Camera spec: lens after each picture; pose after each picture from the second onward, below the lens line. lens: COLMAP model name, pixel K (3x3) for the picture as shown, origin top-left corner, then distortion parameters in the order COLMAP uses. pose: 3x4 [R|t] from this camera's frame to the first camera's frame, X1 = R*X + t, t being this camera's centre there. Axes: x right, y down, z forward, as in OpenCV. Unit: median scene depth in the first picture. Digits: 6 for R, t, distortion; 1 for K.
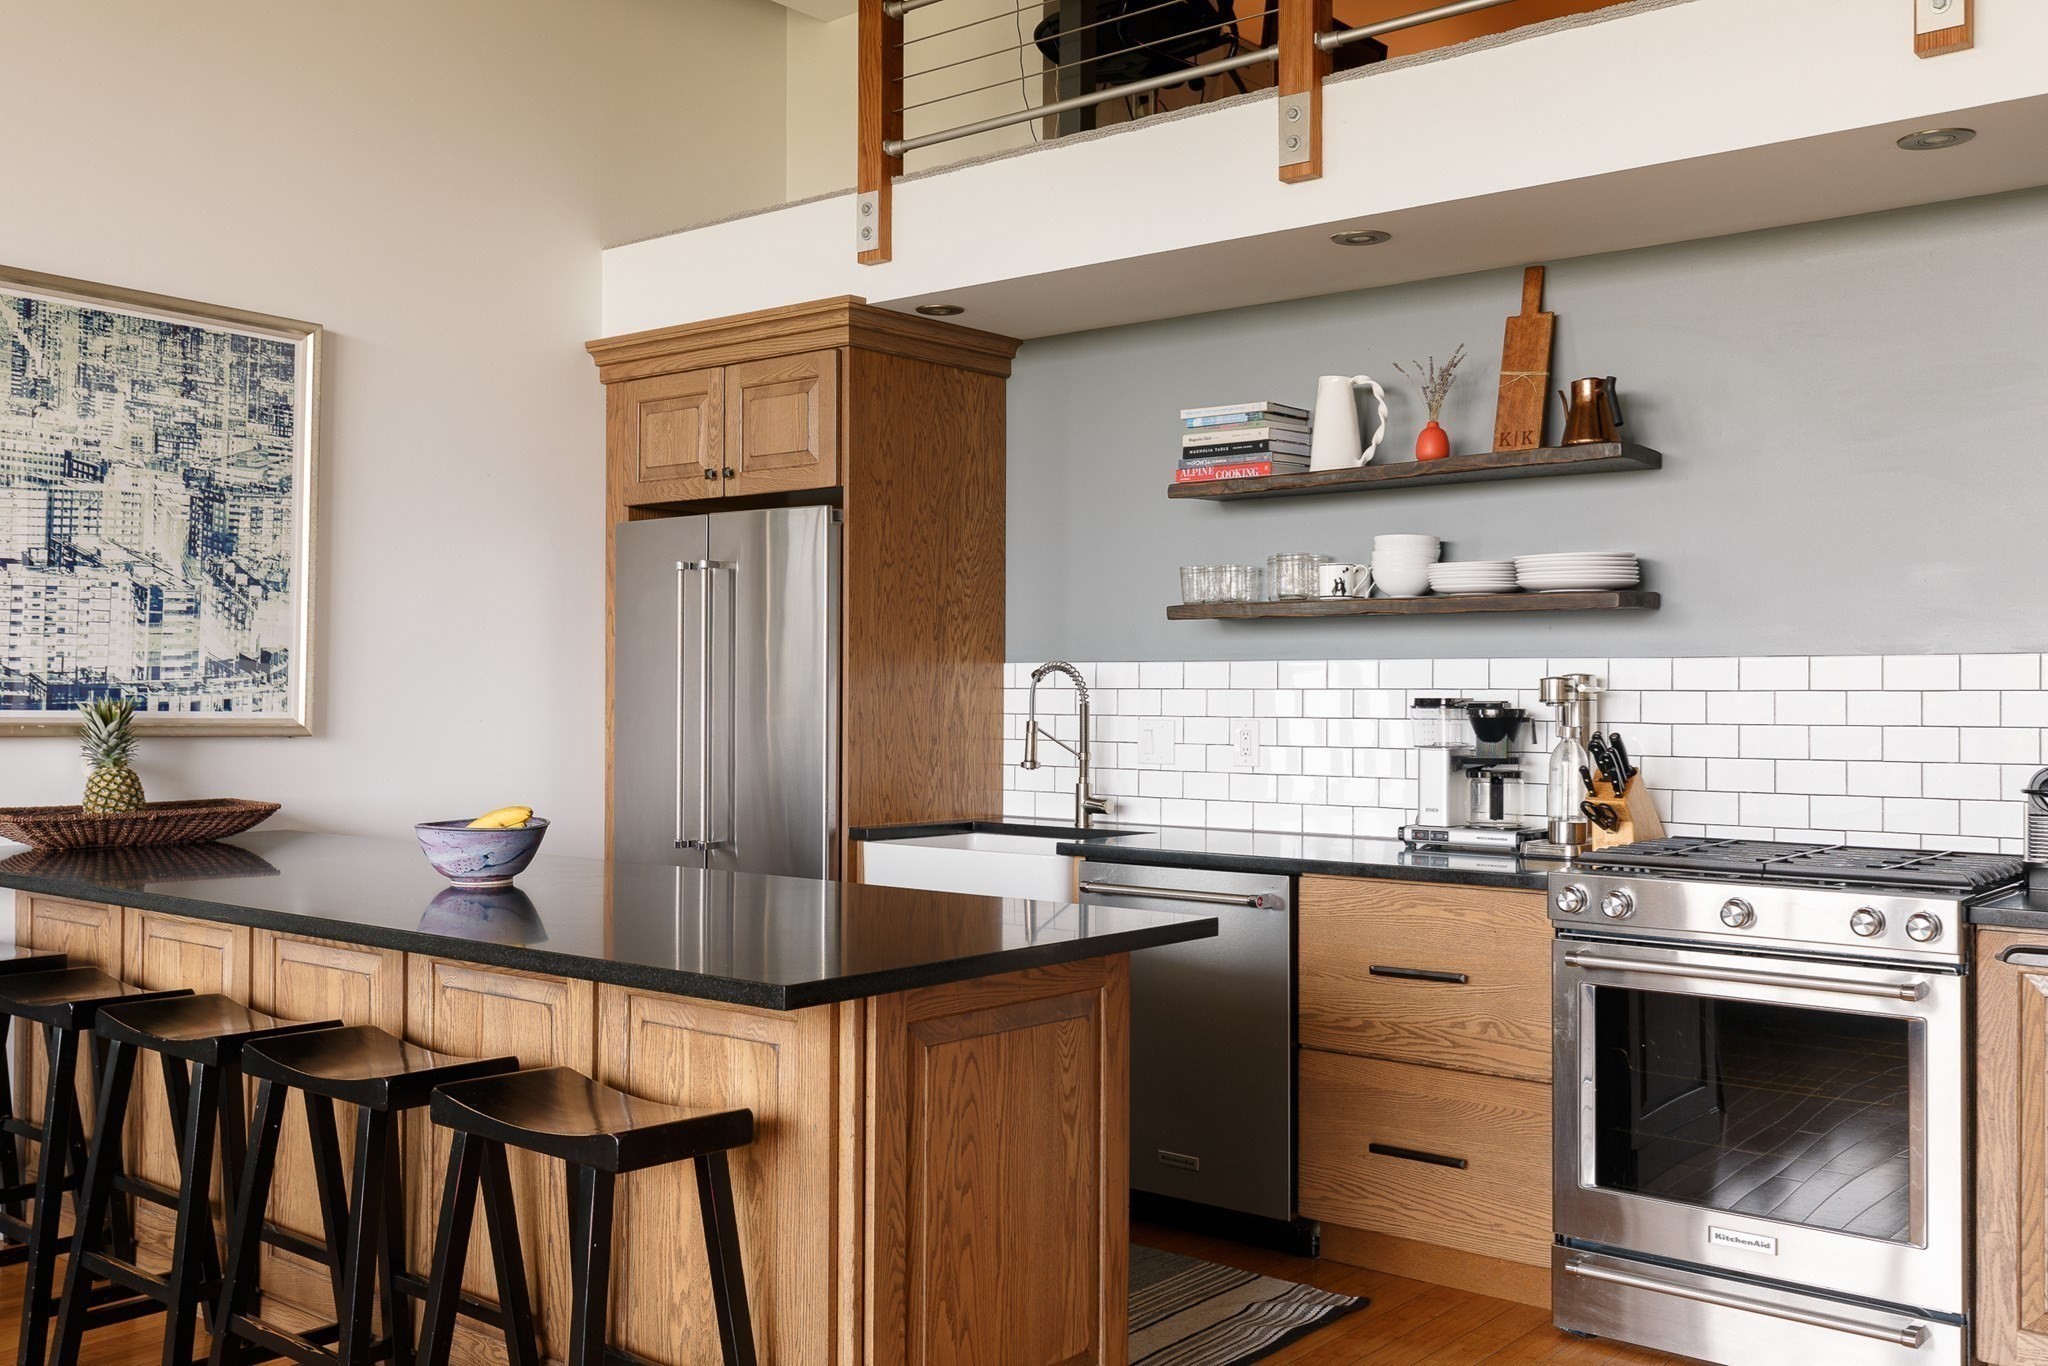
lens RADIAL K [[1883.8, 0, 1034.7], [0, 1883.8, 681.0], [0, 0, 1]] dist [0.010632, 0.000000]
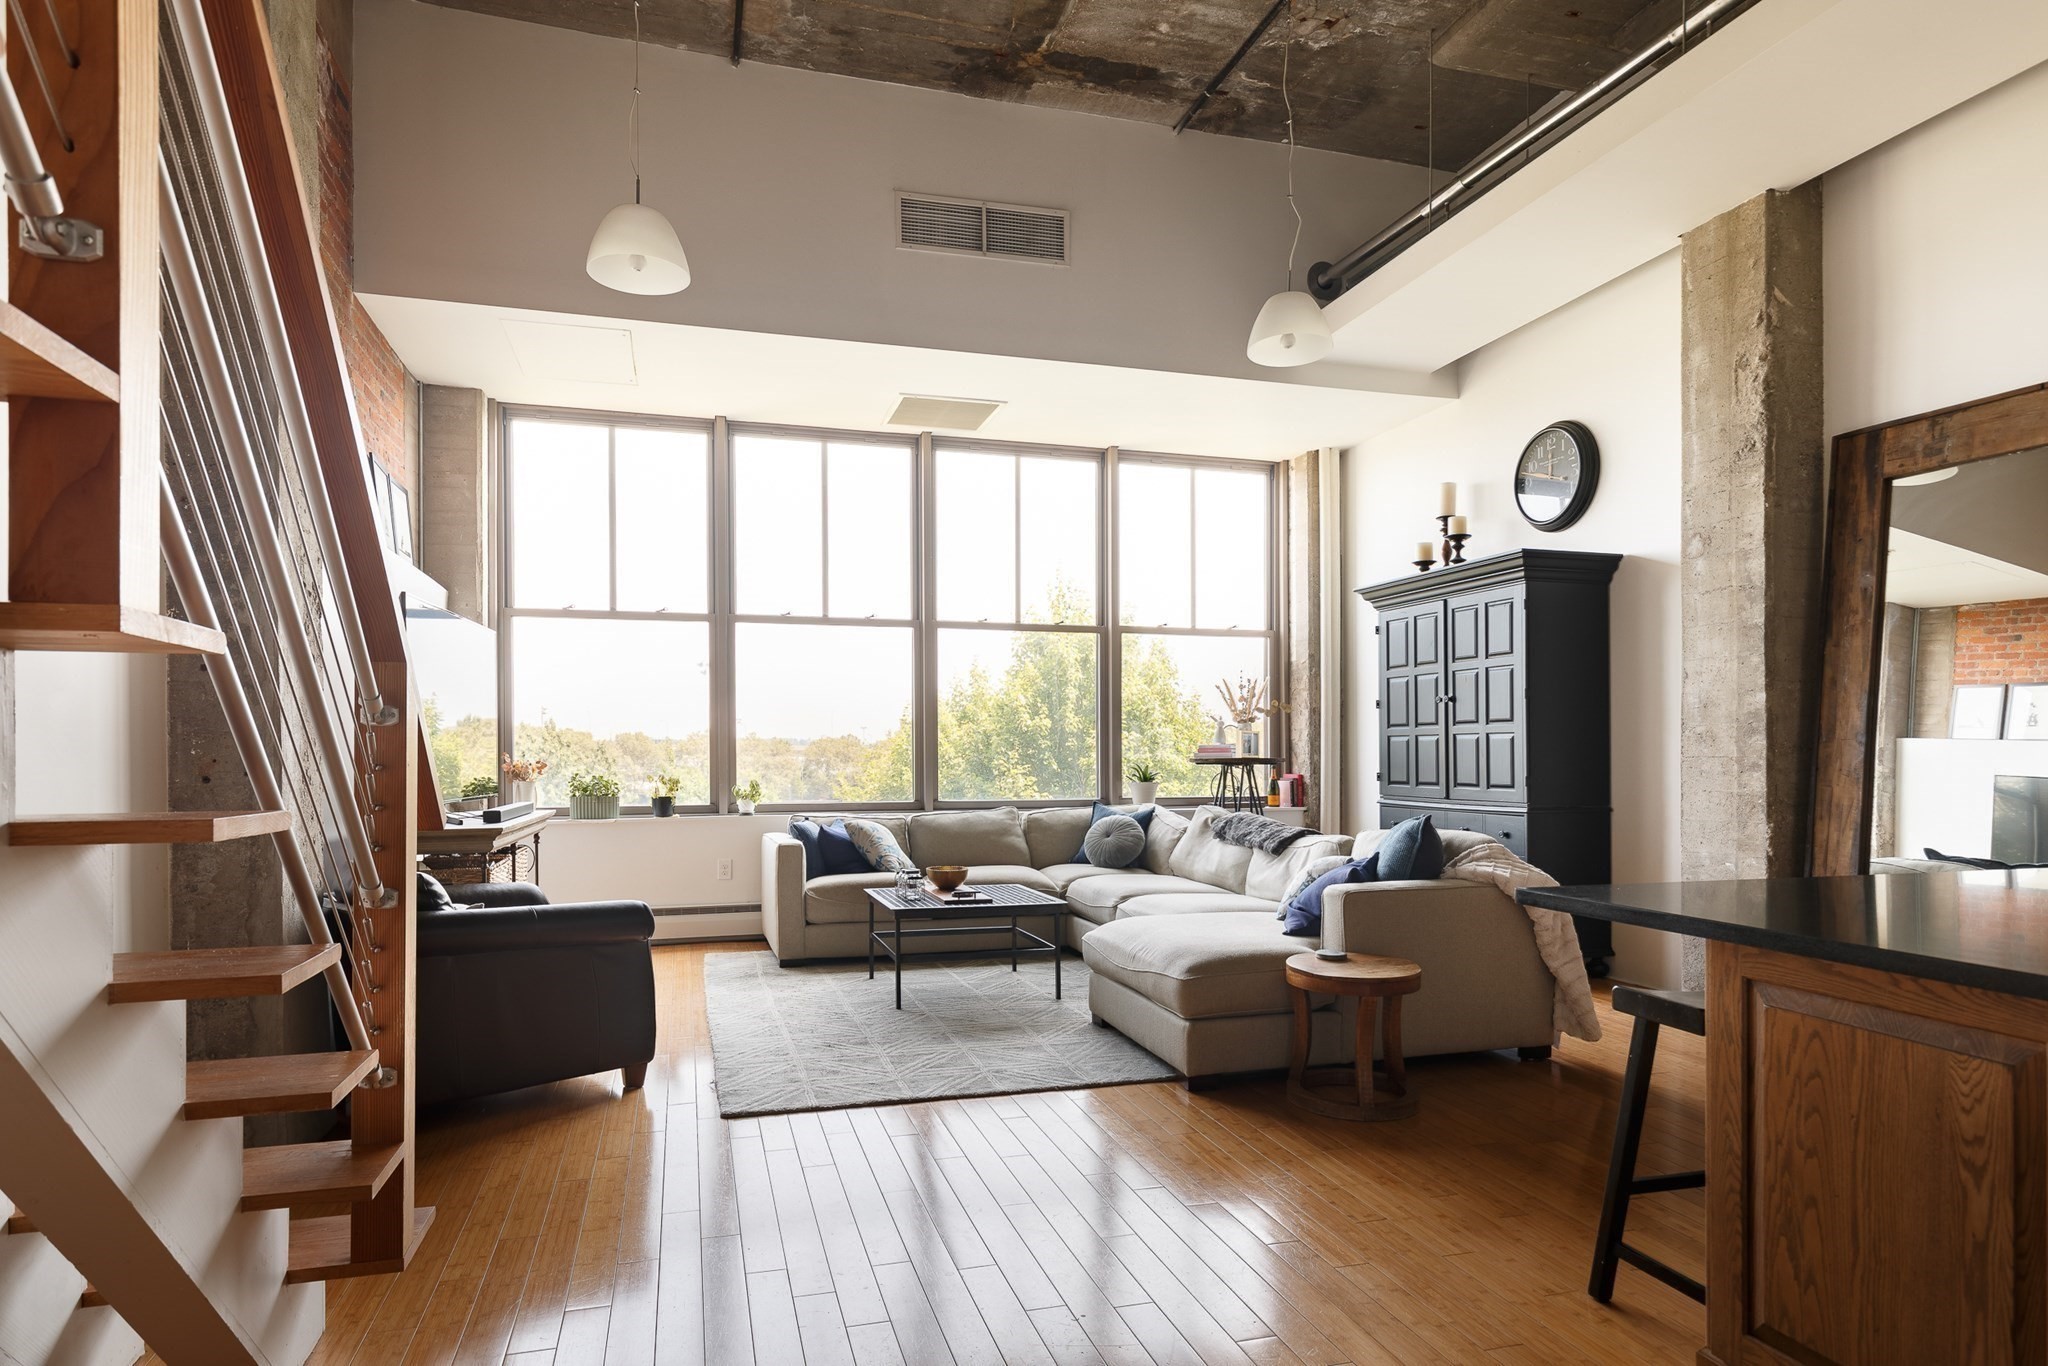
lens RADIAL K [[1156.9, 0, 1031.9], [0, 1156.9, 746.4], [0, 0, 1]] dist [0.012428, -0.002950]
pose [[-0.558401, -0.005976, -0.829550, 0.485183], [0.005982, 0.999919, -0.011230, 0.024788], [0.829550, -0.011233, -0.558320, 0.631389]]
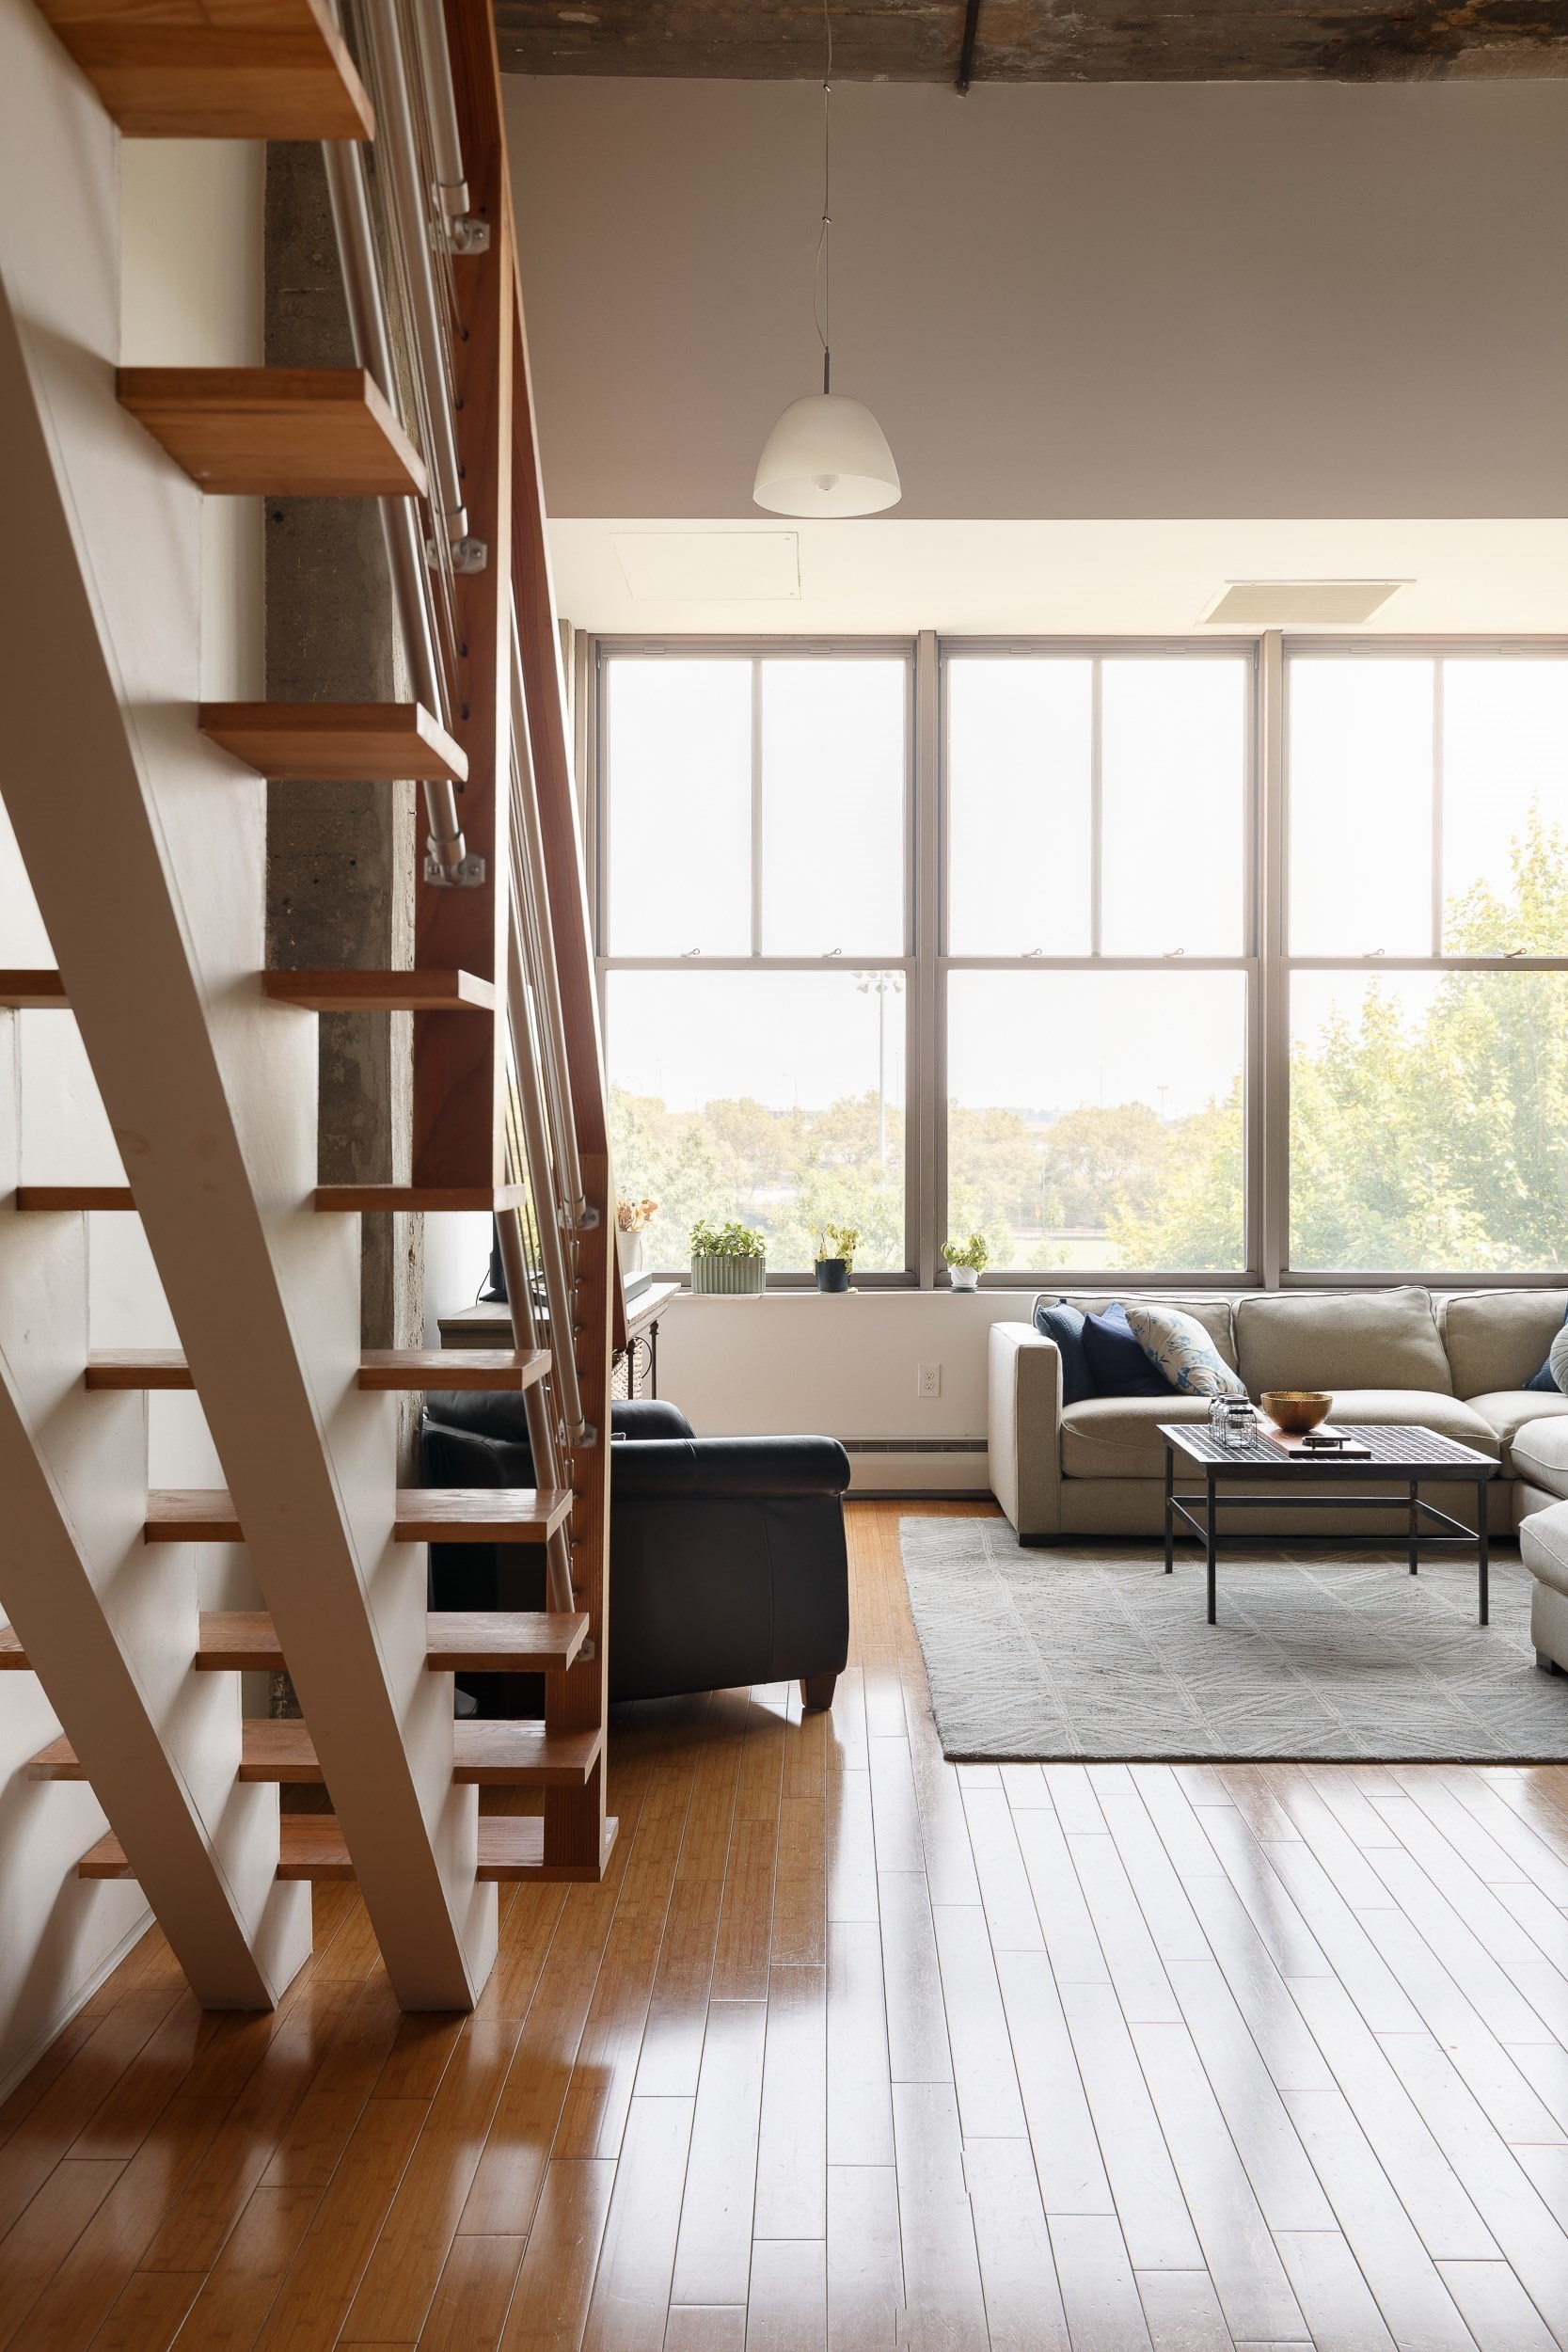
lens RADIAL K [[2283.5, 0, 862.6], [0, 2283.5, 1182.2], [0, 0, 1]] dist [0.011694, 0.000000]
pose [[-0.762621, 0.008111, -0.646795, 0.668744], [-0.001020, 0.999905, 0.013742, -0.017027], [0.646845, 0.011139, -0.762540, 0.801298]]
